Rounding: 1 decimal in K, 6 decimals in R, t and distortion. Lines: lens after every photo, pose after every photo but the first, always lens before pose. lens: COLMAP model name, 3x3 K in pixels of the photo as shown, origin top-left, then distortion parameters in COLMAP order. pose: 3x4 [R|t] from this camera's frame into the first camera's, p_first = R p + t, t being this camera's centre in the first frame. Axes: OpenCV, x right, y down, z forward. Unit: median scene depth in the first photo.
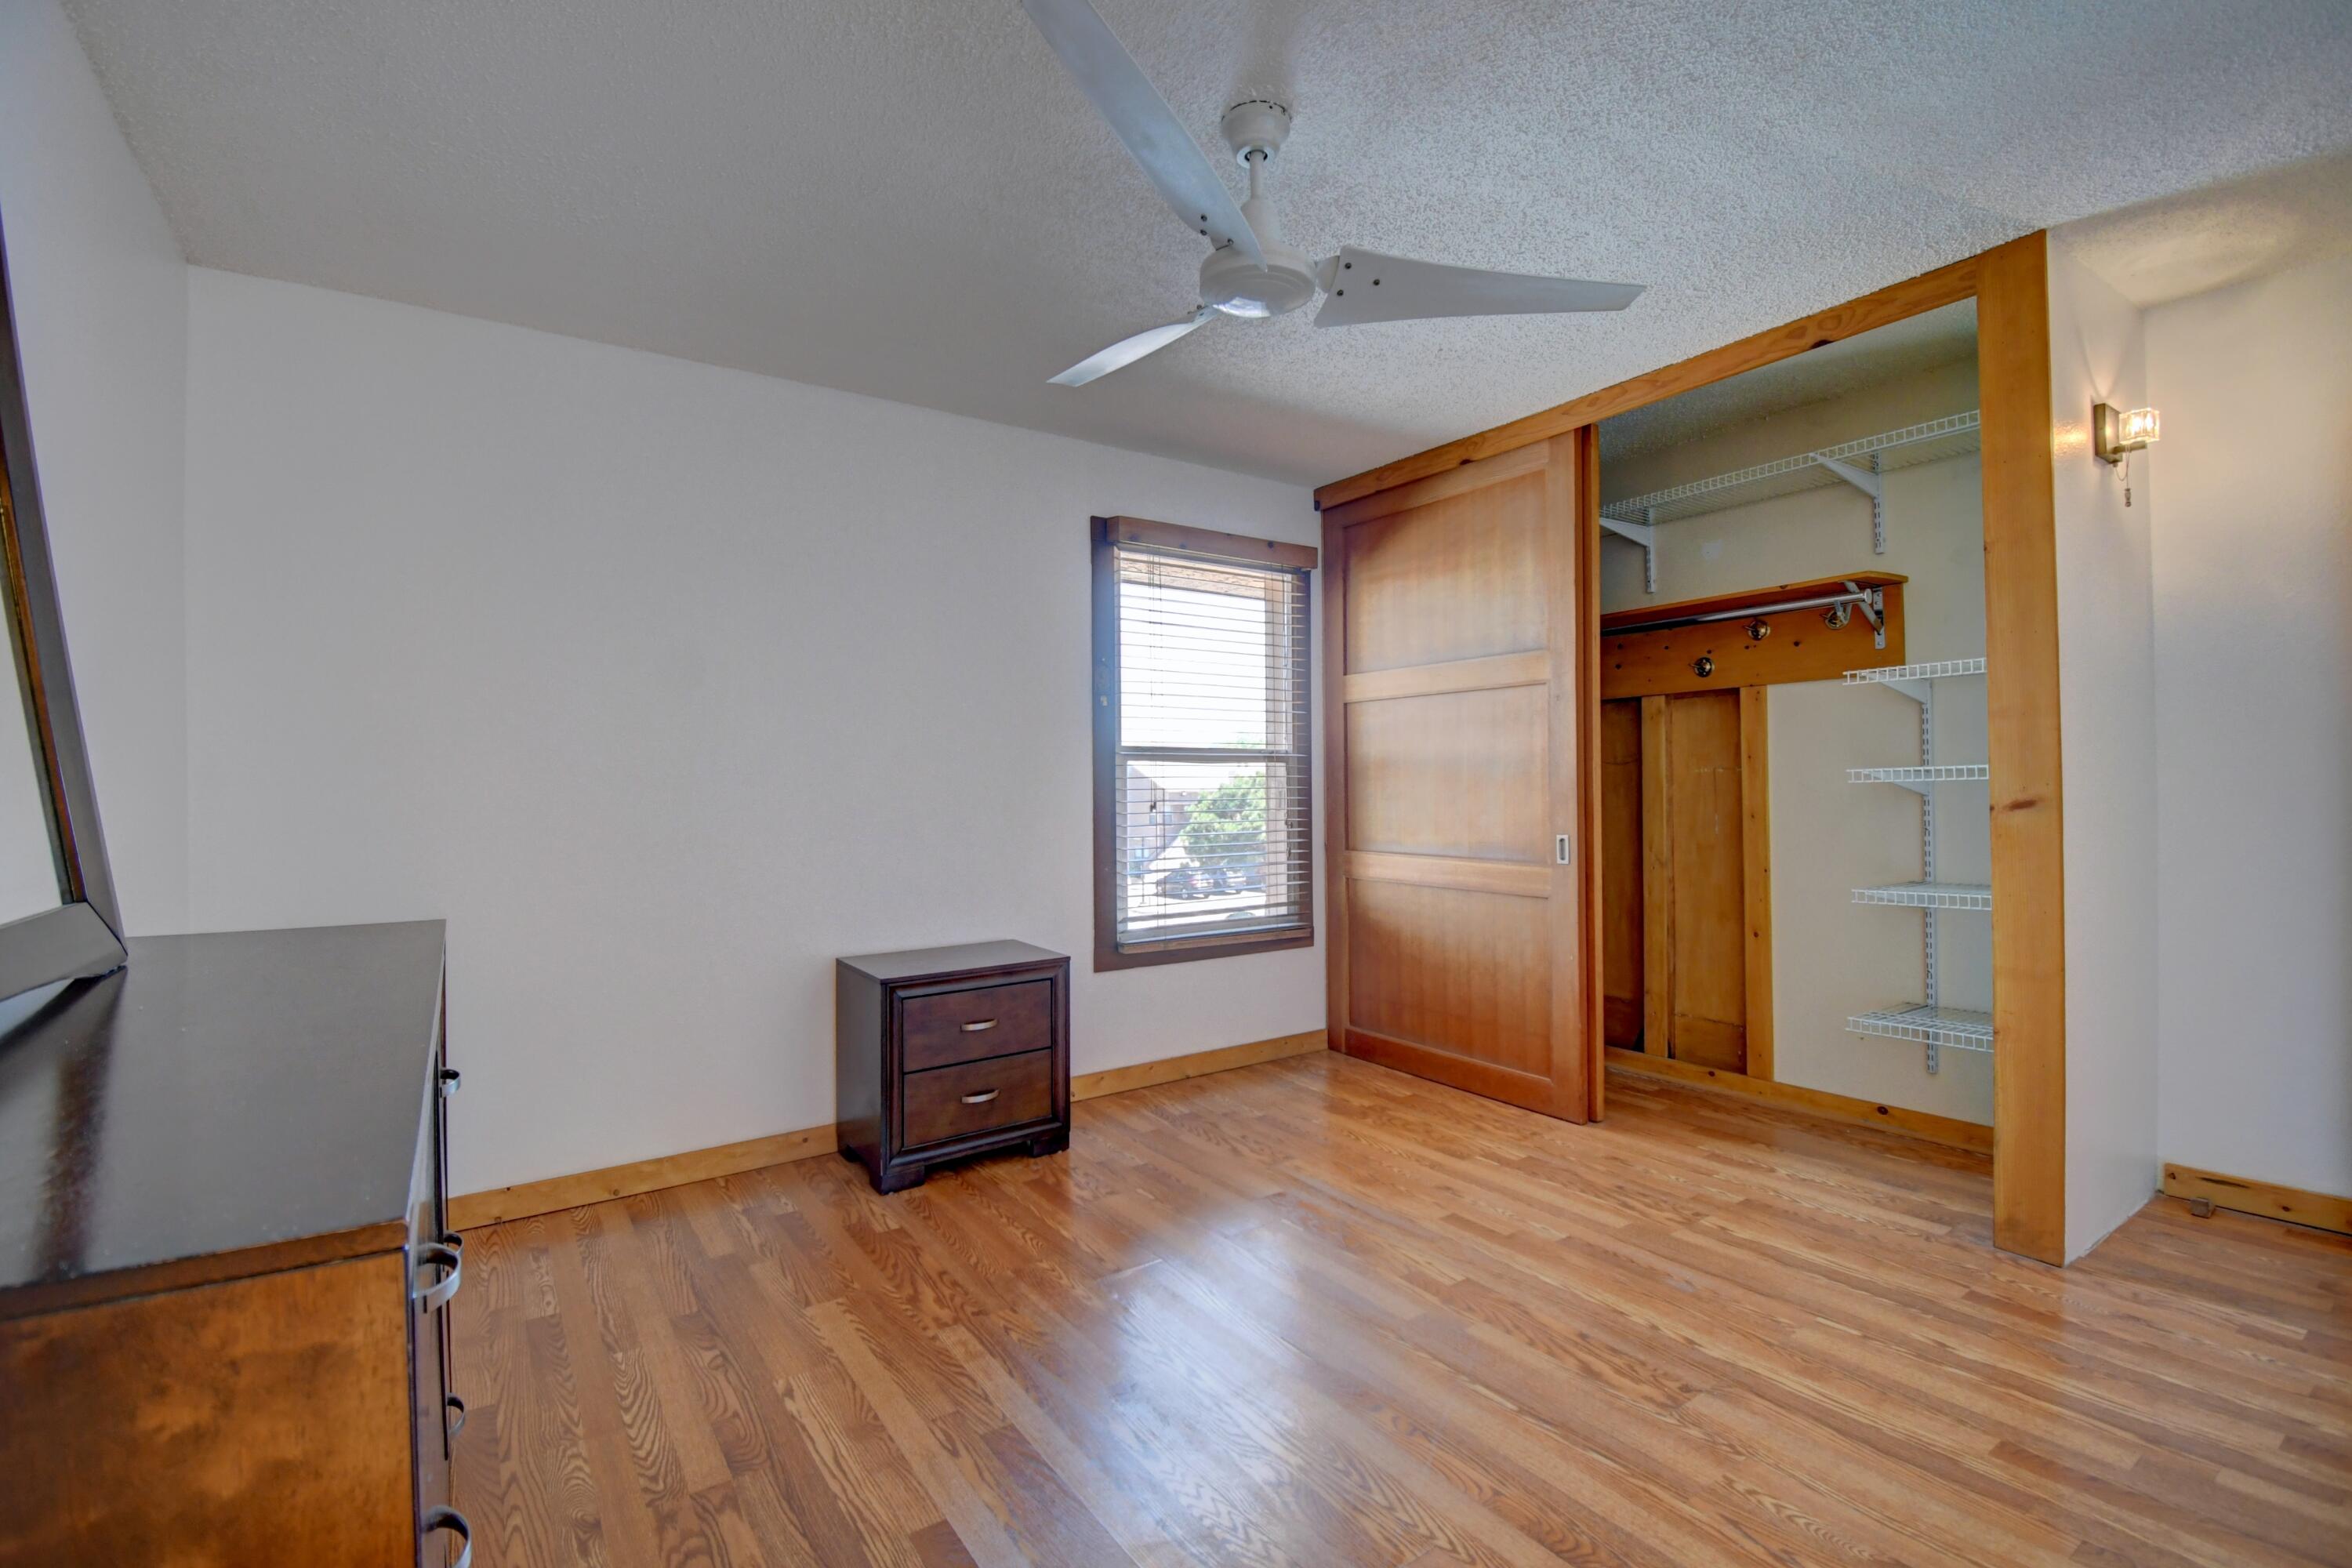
lens RADIAL K [[1038.8, 0, 1175.4], [0, 1038.8, 782.2], [0, 0, 1]] dist [-0.014145, -0.005959]
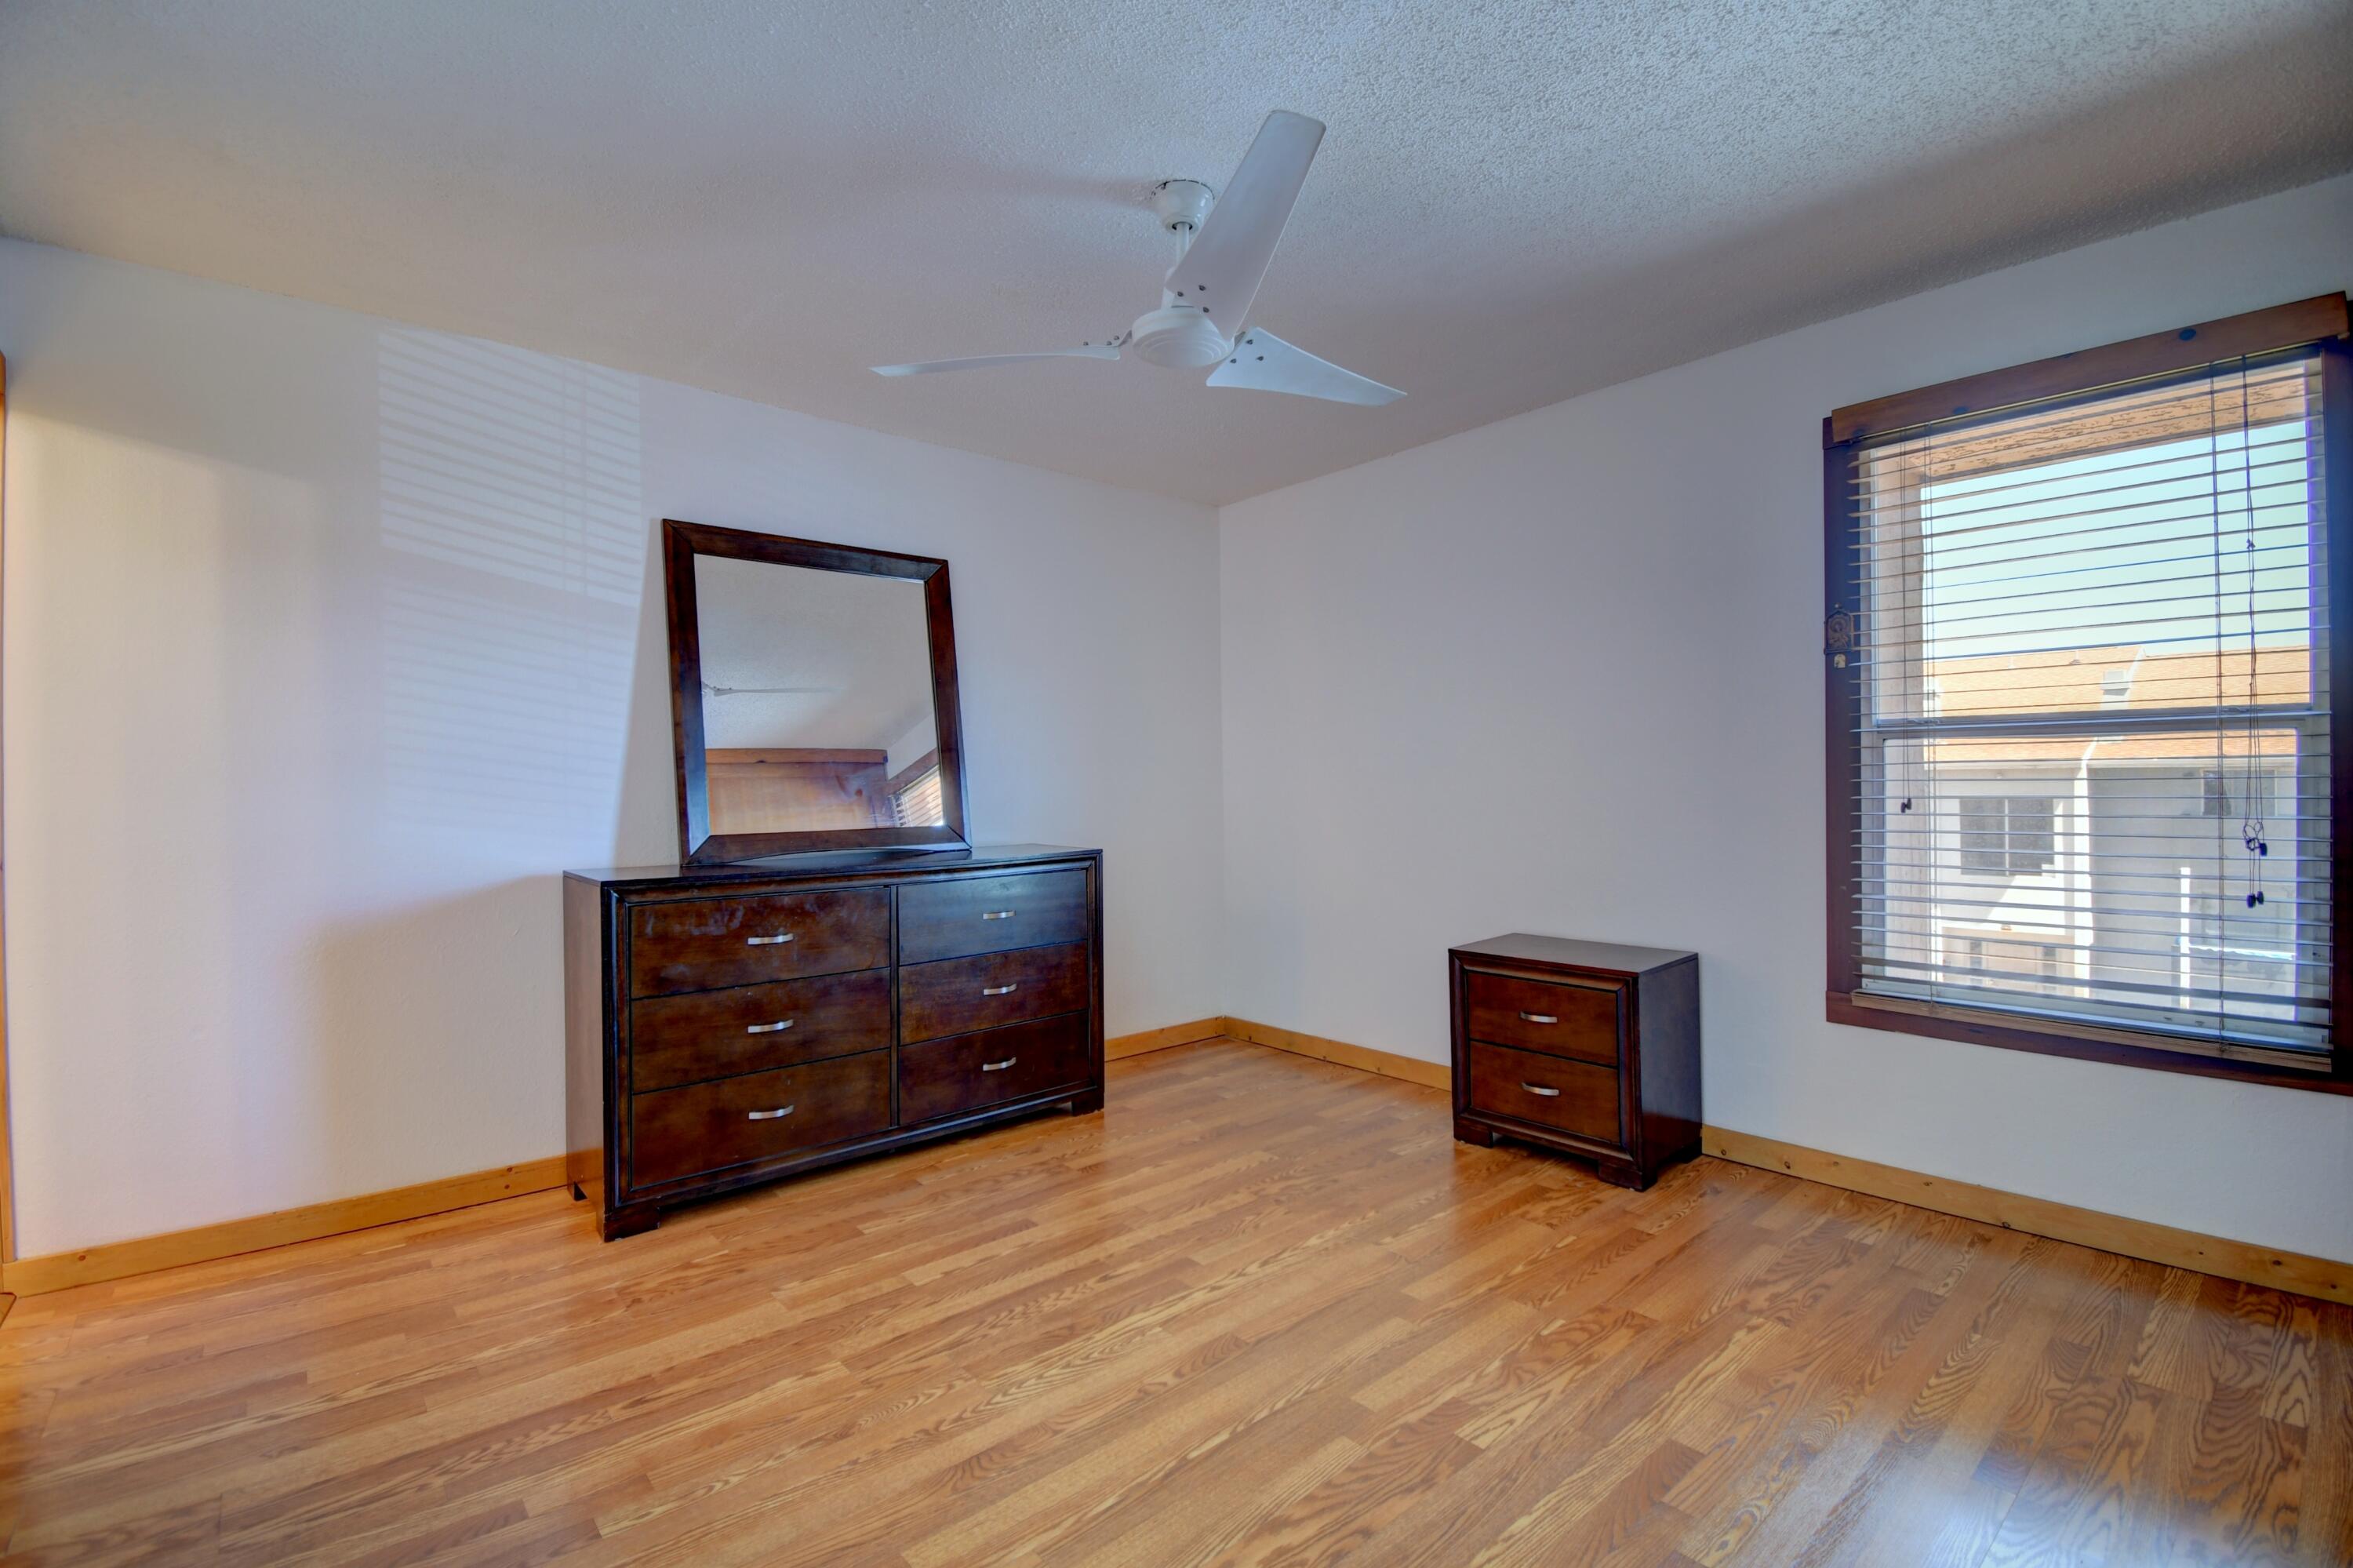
lens RADIAL K [[1039.3, 0, 1175.0], [0, 1039.3, 781.1], [0, 0, 1]] dist [-0.014145, -0.005959]
pose [[0.101578, 0.004872, -0.994816, 0.729871], [0.014673, 0.999872, 0.006395, -0.005201], [0.994719, -0.015247, 0.101493, 0.524973]]
